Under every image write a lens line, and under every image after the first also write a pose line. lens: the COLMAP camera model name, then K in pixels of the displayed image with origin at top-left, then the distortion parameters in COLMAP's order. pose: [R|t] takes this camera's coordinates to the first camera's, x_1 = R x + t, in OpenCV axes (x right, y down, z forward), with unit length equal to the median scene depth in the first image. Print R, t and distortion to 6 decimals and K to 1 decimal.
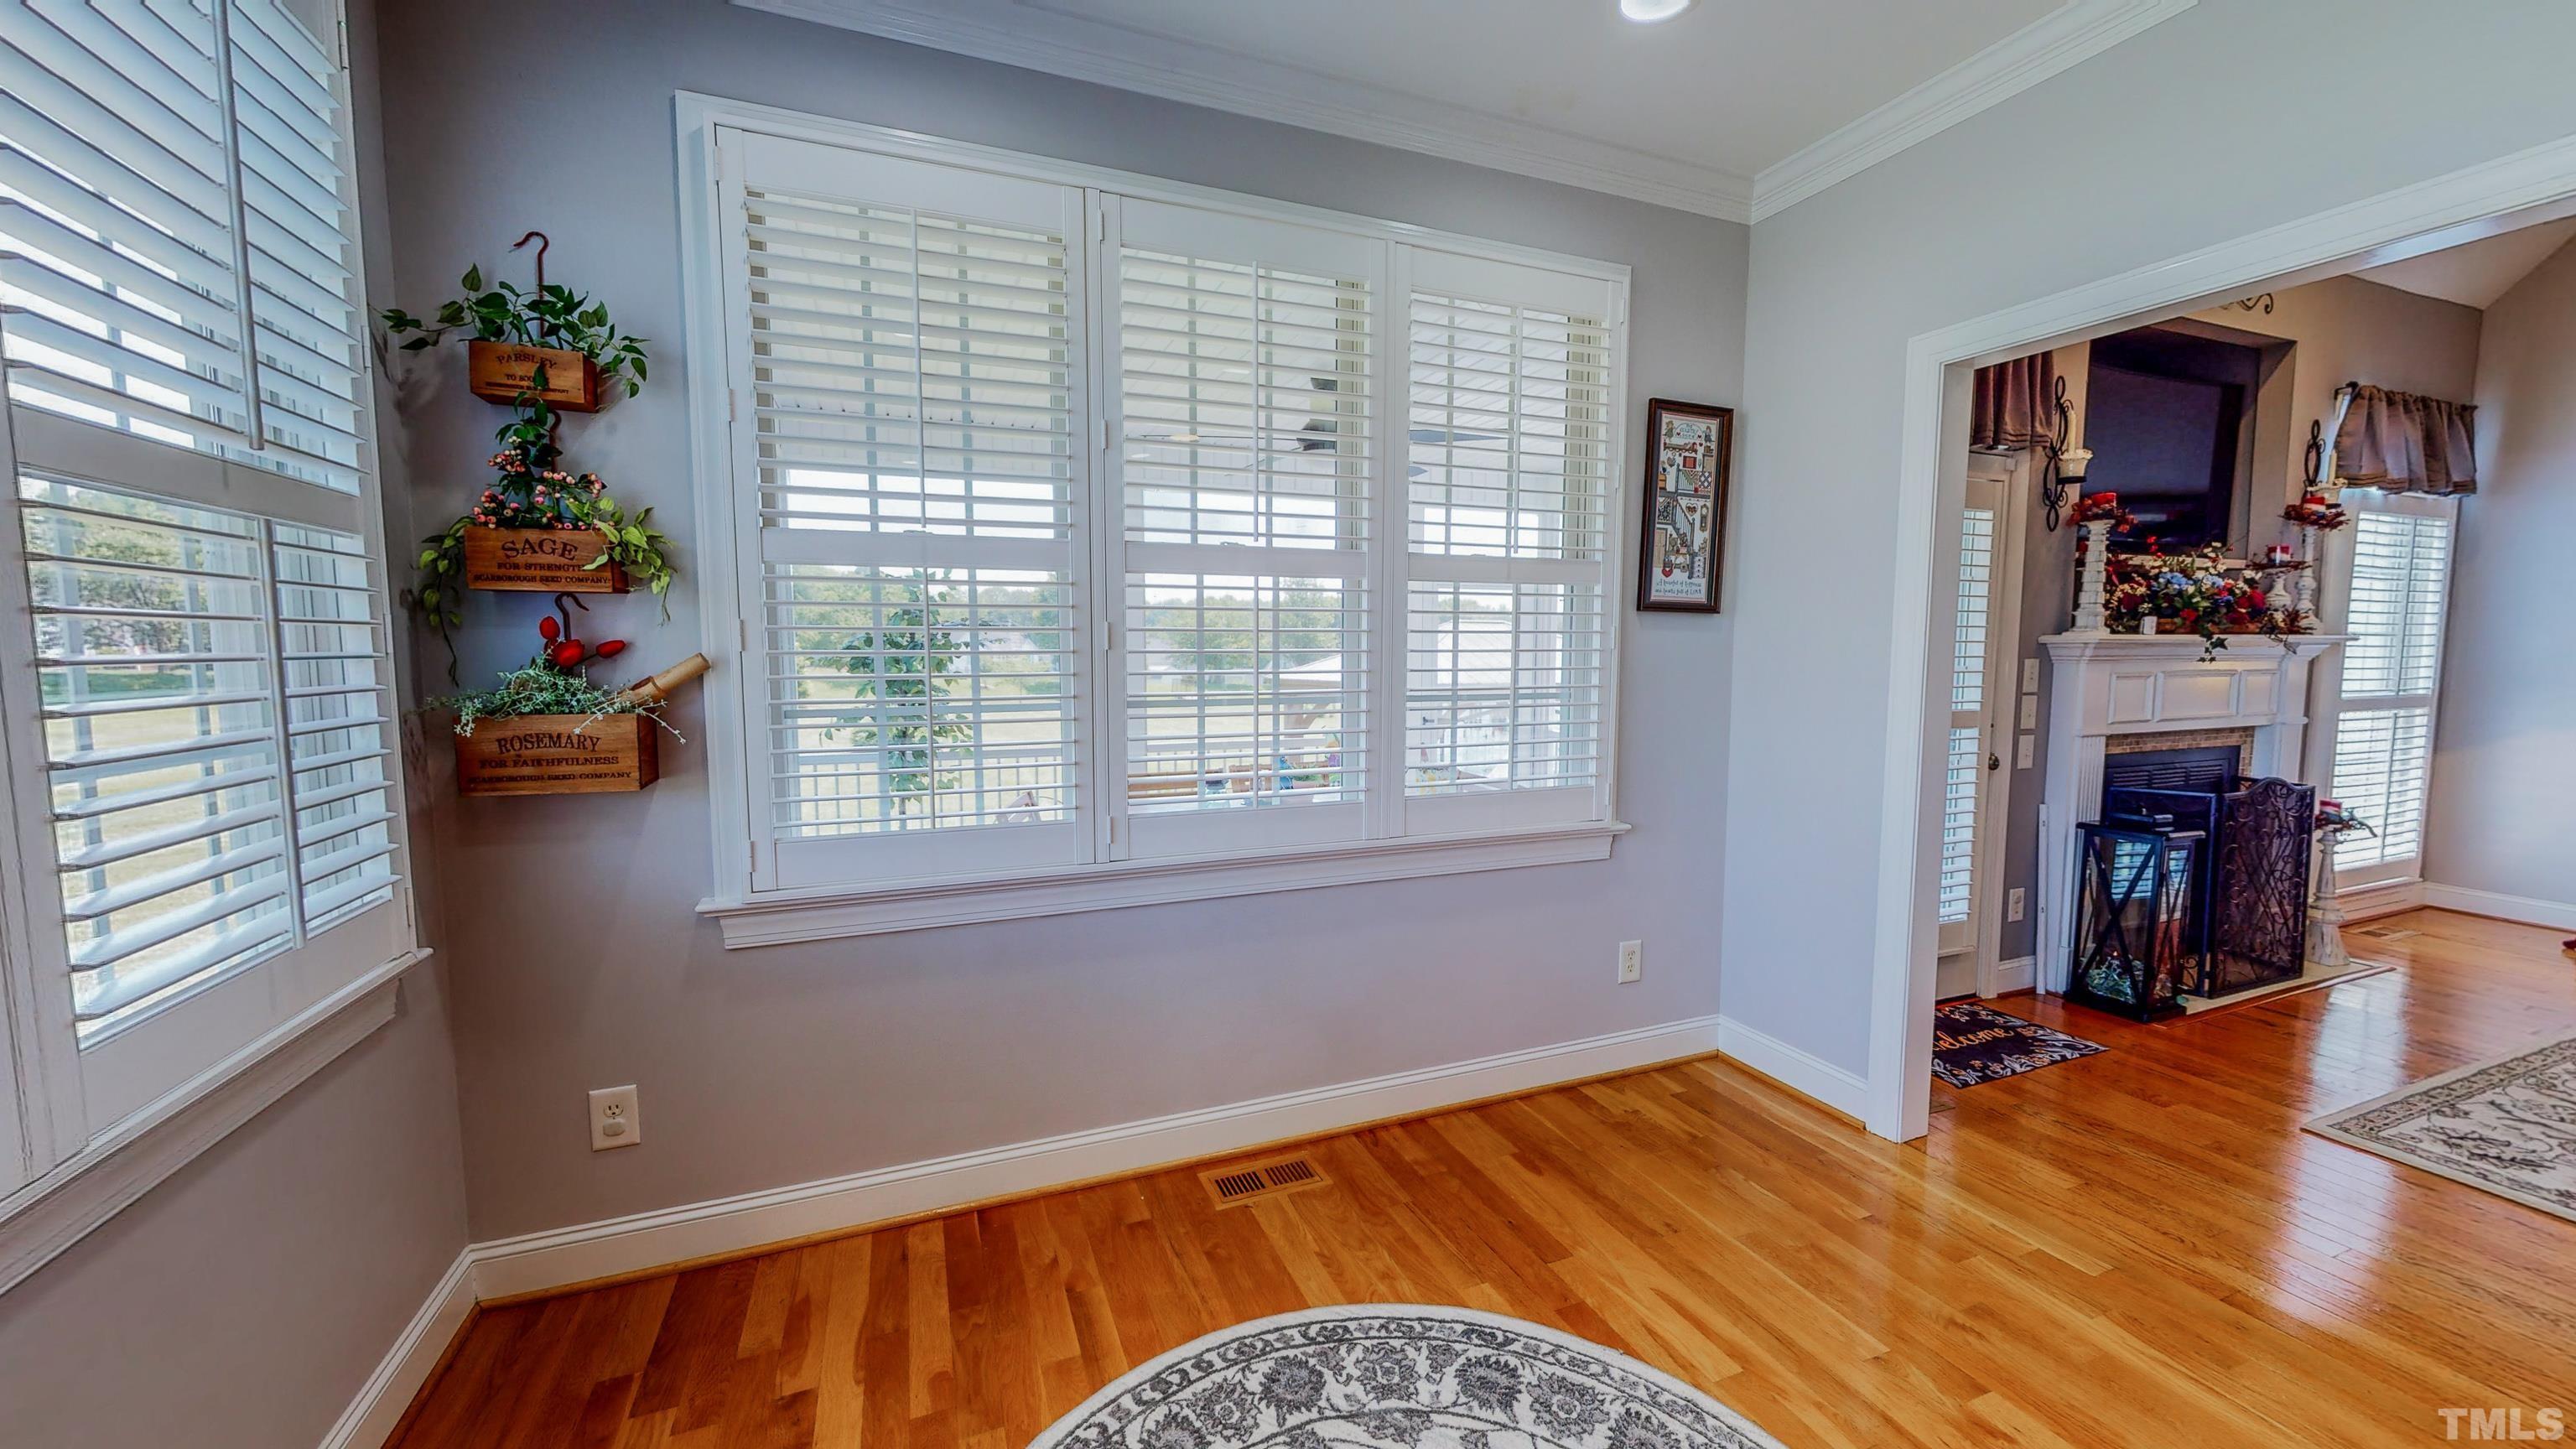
lens RADIAL K [[945.2, 0, 1285.0], [0, 945.2, 729.5], [0, 0, 1]] dist [-0.000411, 0.000051]
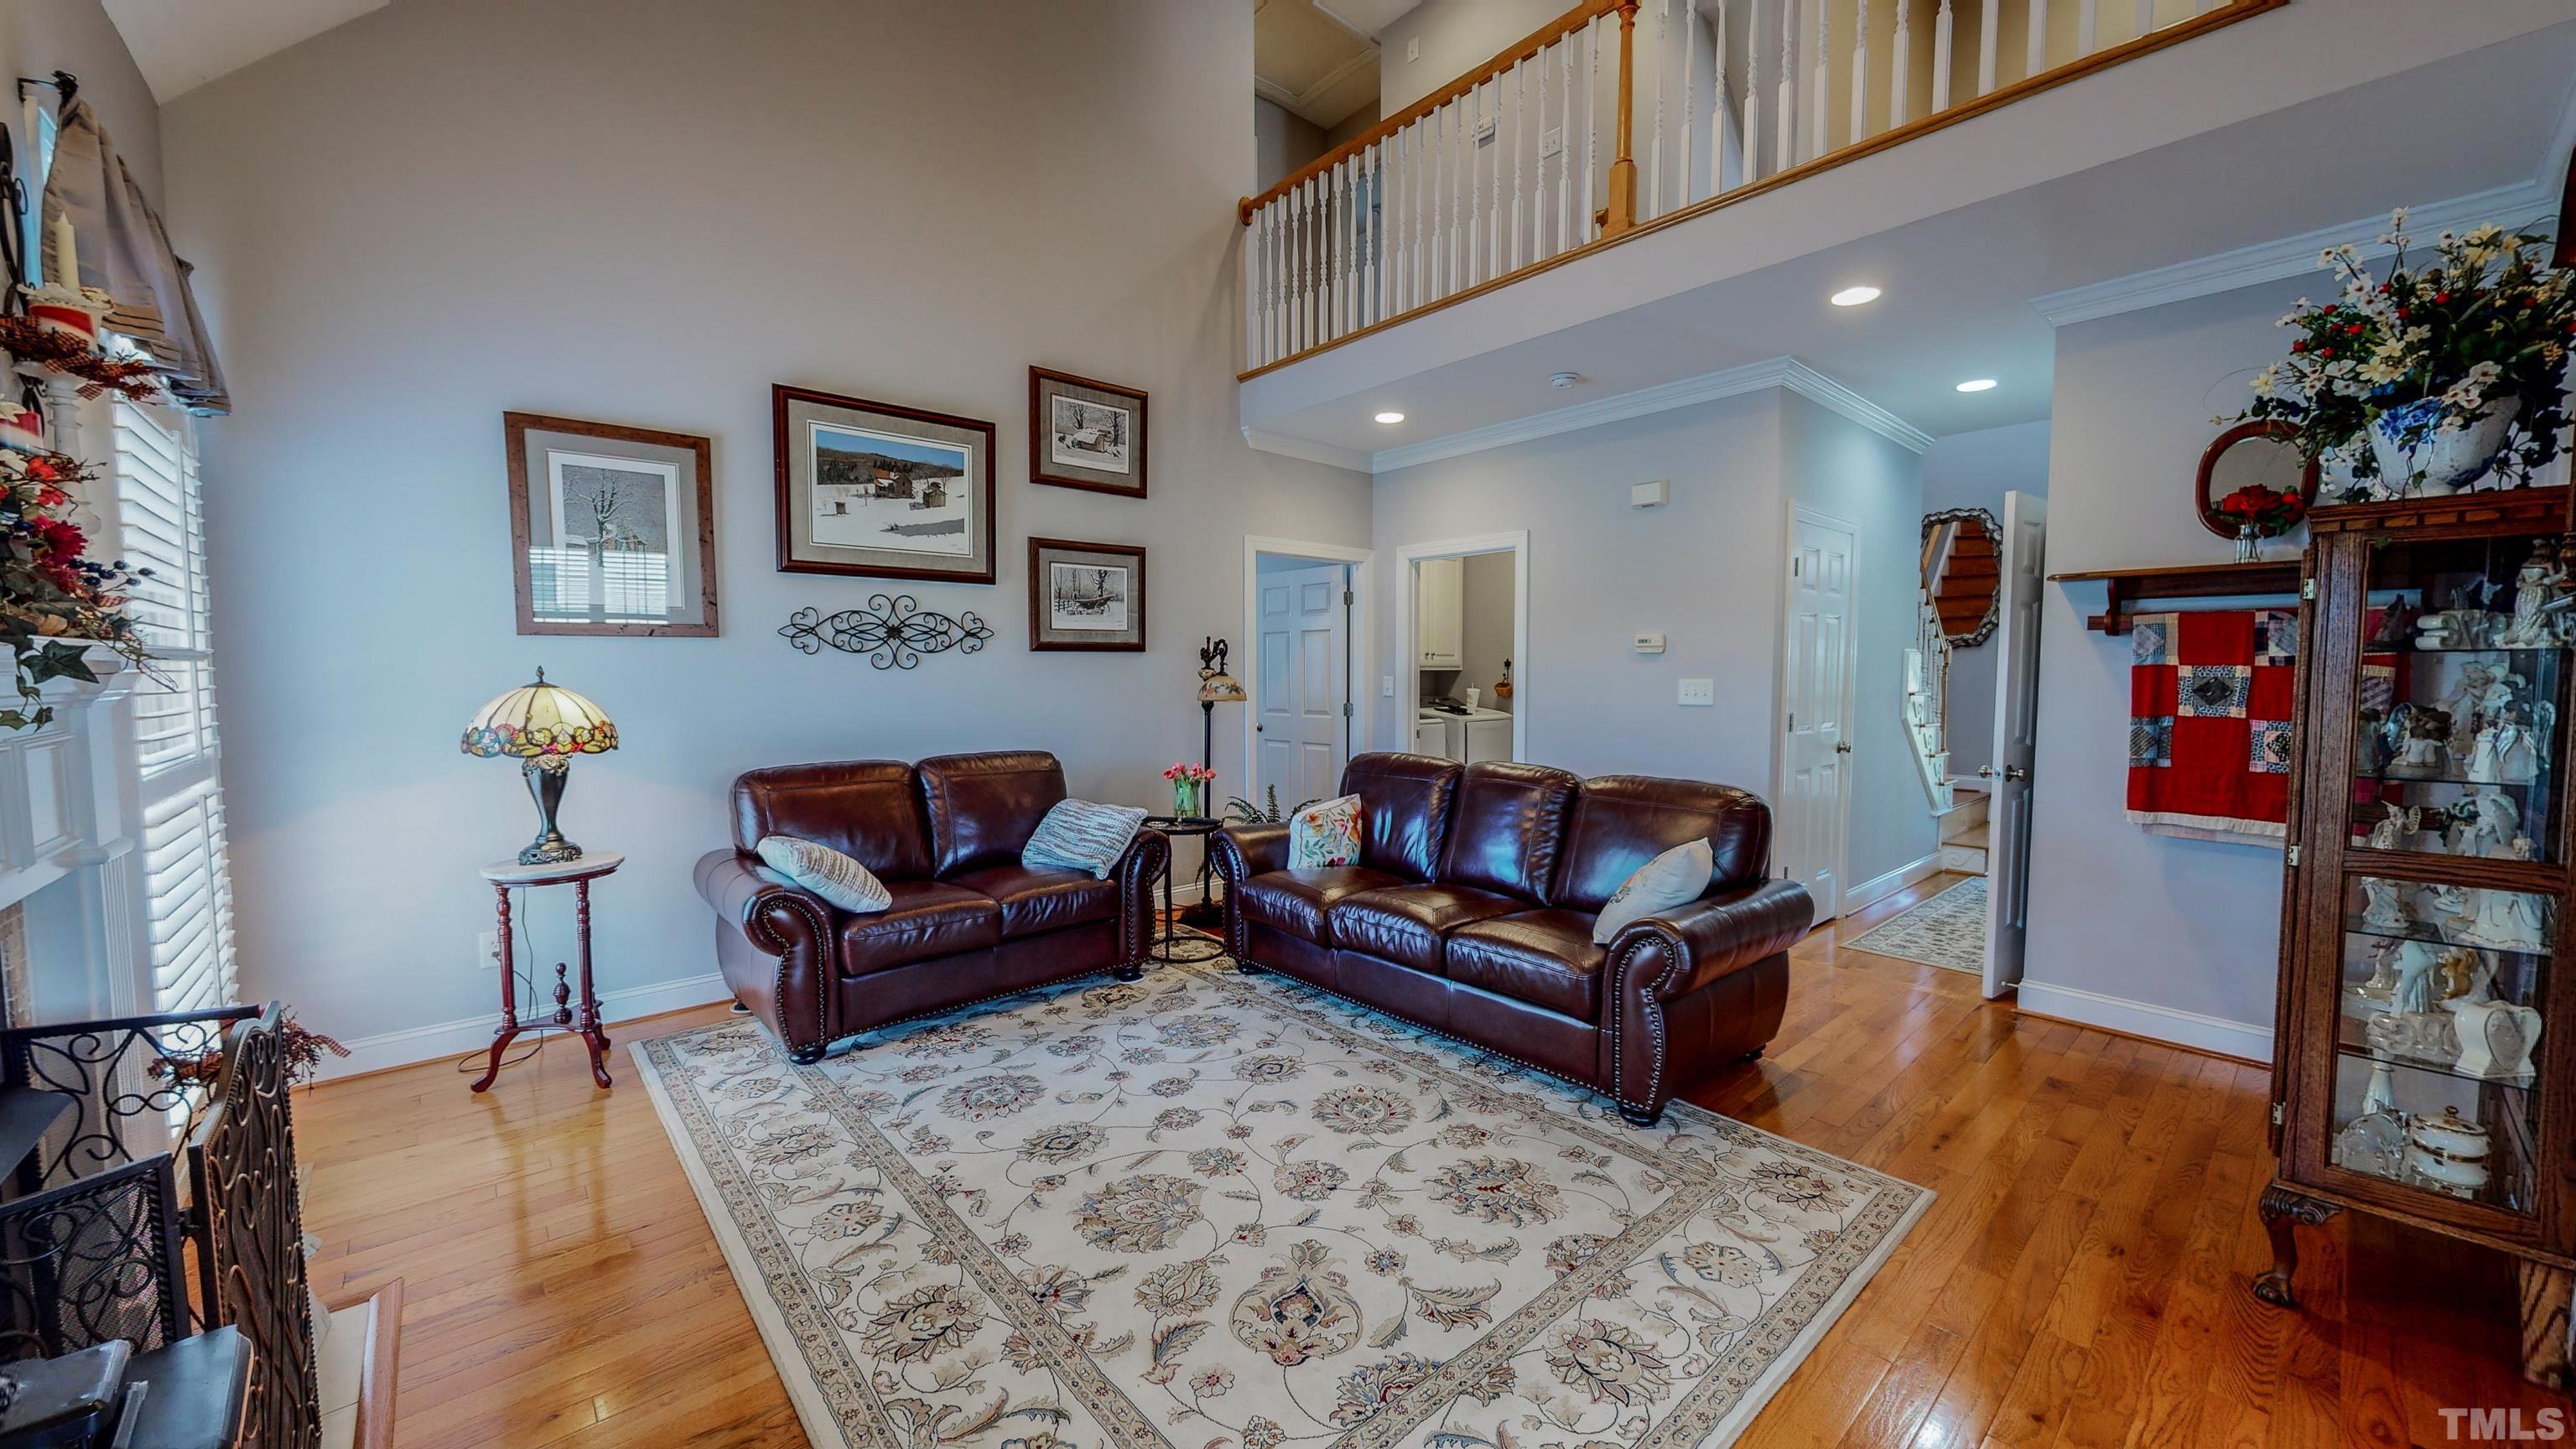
lens RADIAL K [[945.2, 0, 1290.3], [0, 945.2, 725.7], [0, 0, 1]] dist [-0.000411, 0.000051]
pose [[-0.343123, -0.055542, 0.937647, 0.600530], [0.083930, 0.992444, 0.089502, -0.068560], [-0.935533, 0.109407, -0.335868, 0.773136]]
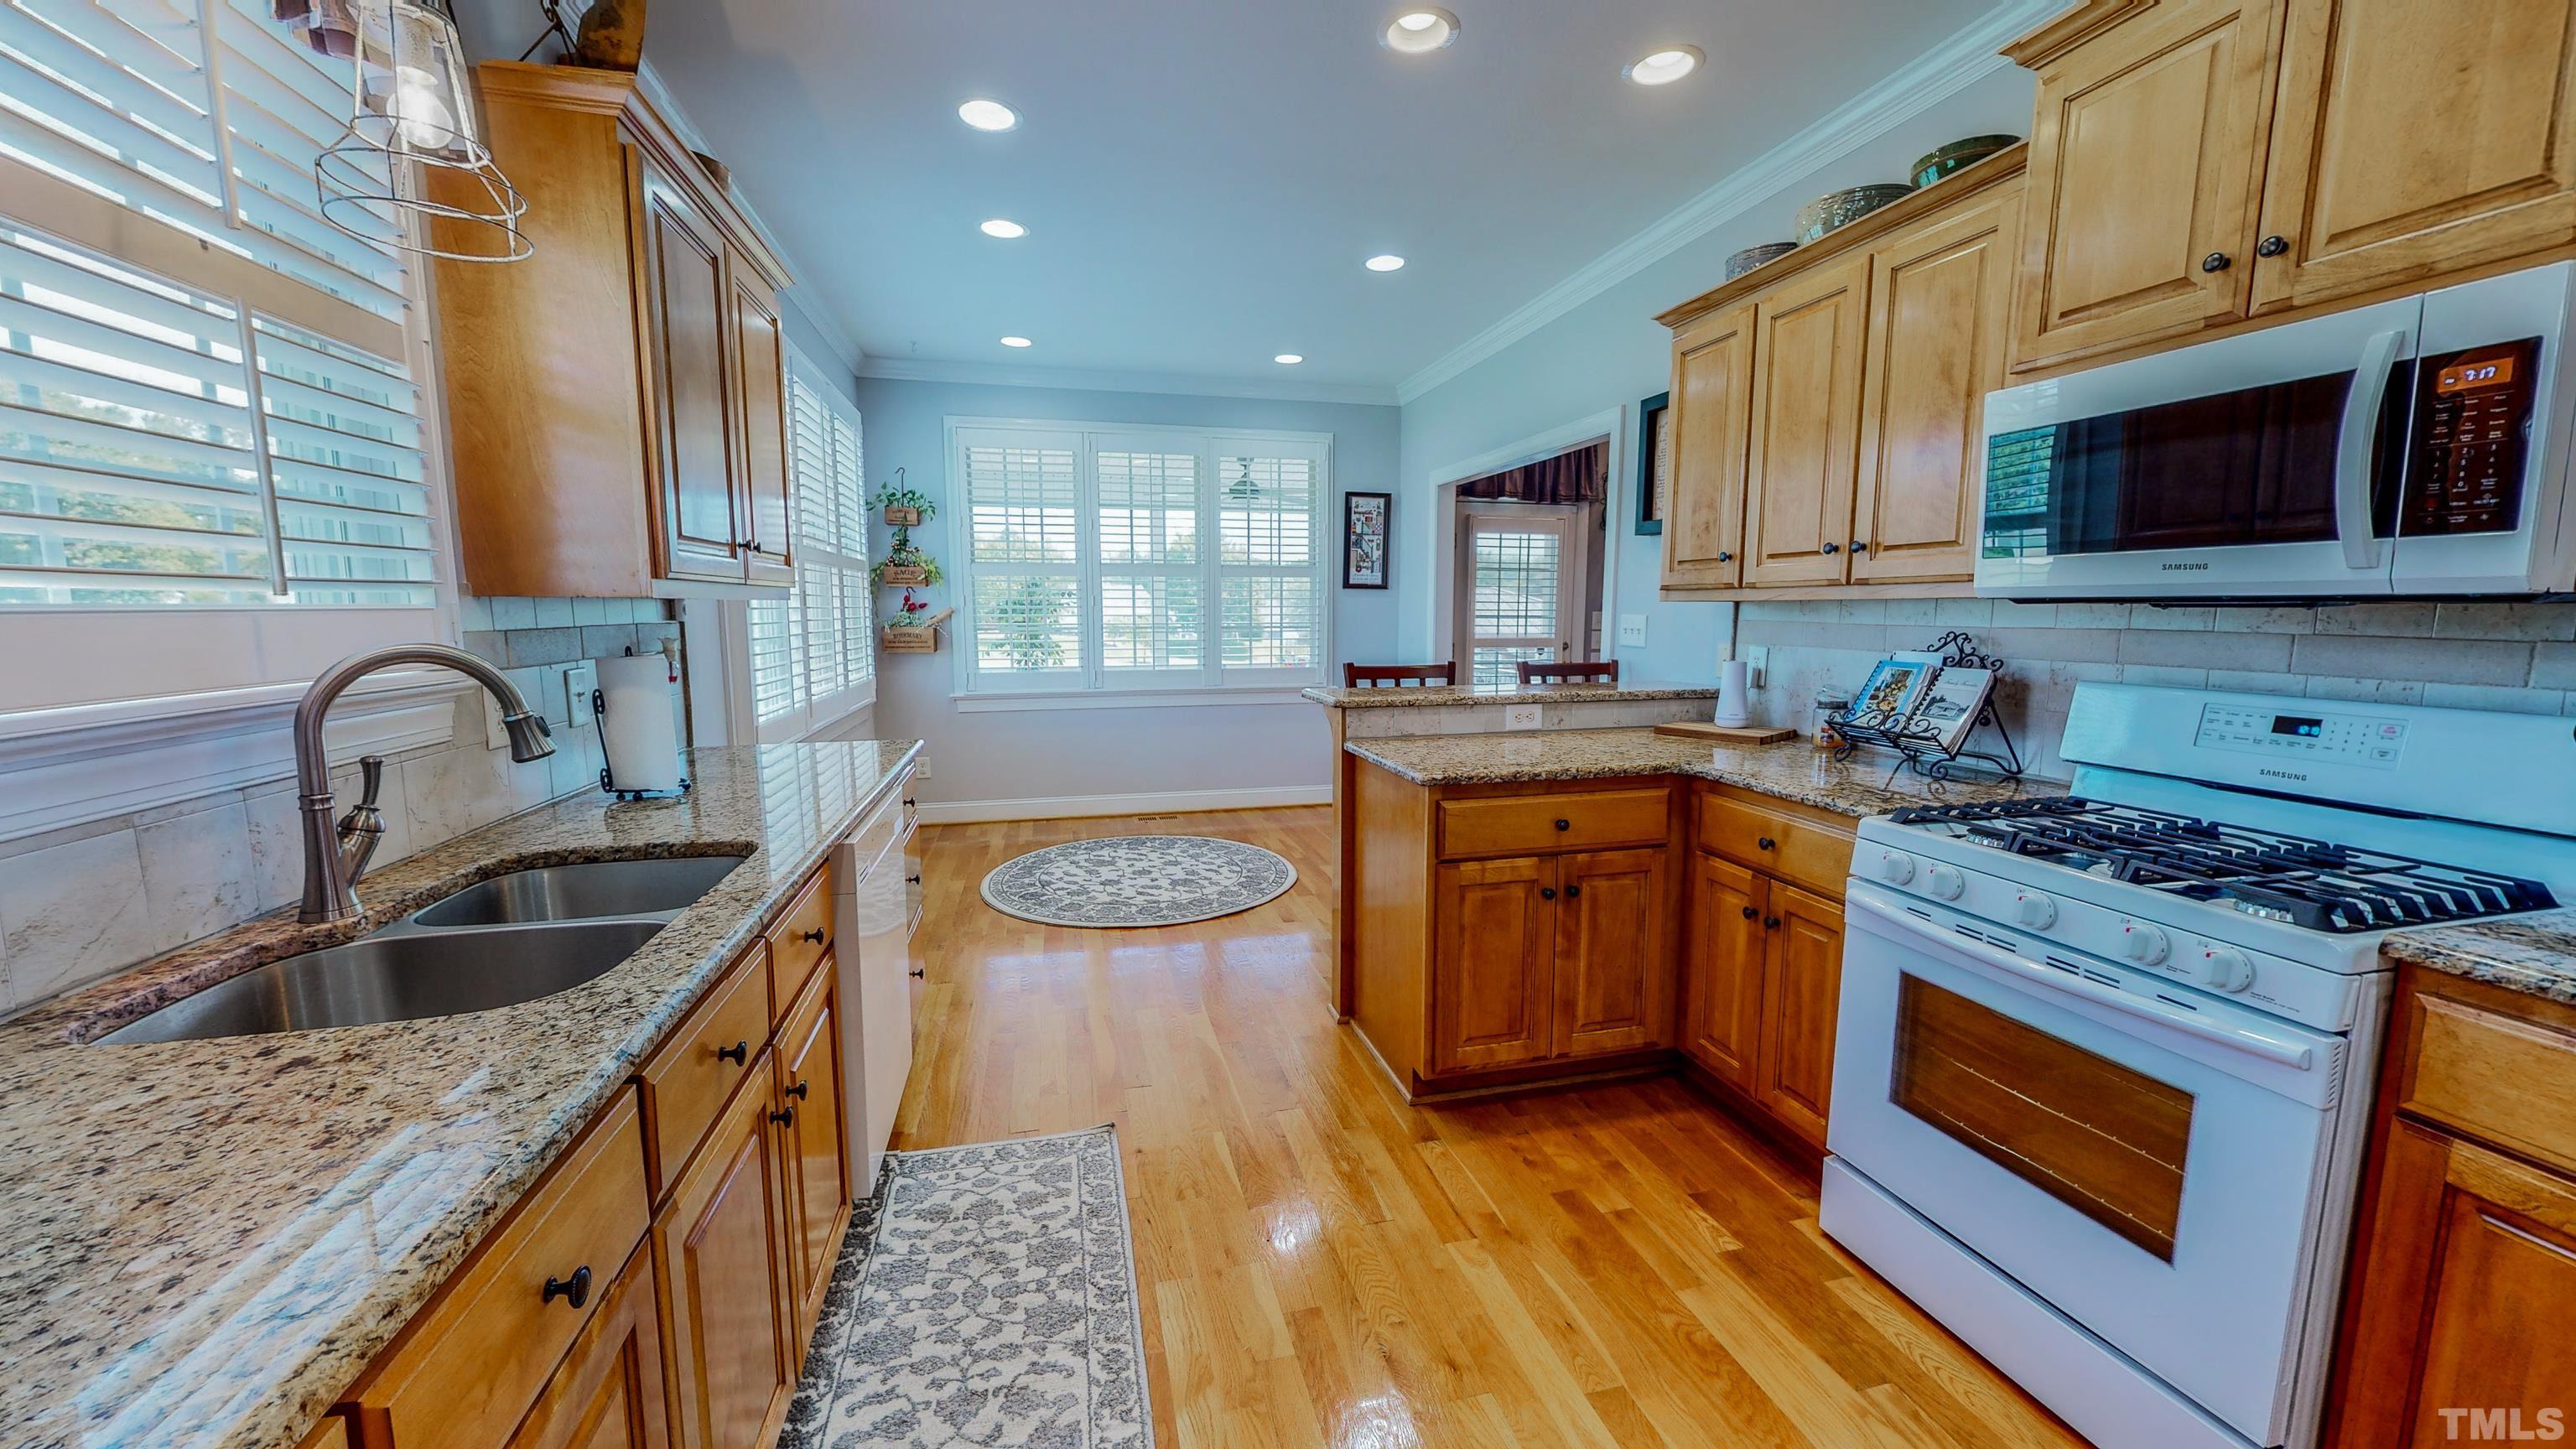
lens RADIAL K [[945.2, 0, 1288.2], [0, 945.2, 727.5], [0, 0, 1]] dist [-0.000411, 0.000051]
pose [[0.990583, 0.016871, -0.135874, 0.454881], [-0.011613, 0.999156, 0.039396, 0.091736], [0.136424, -0.037447, 0.989943, -0.982996]]
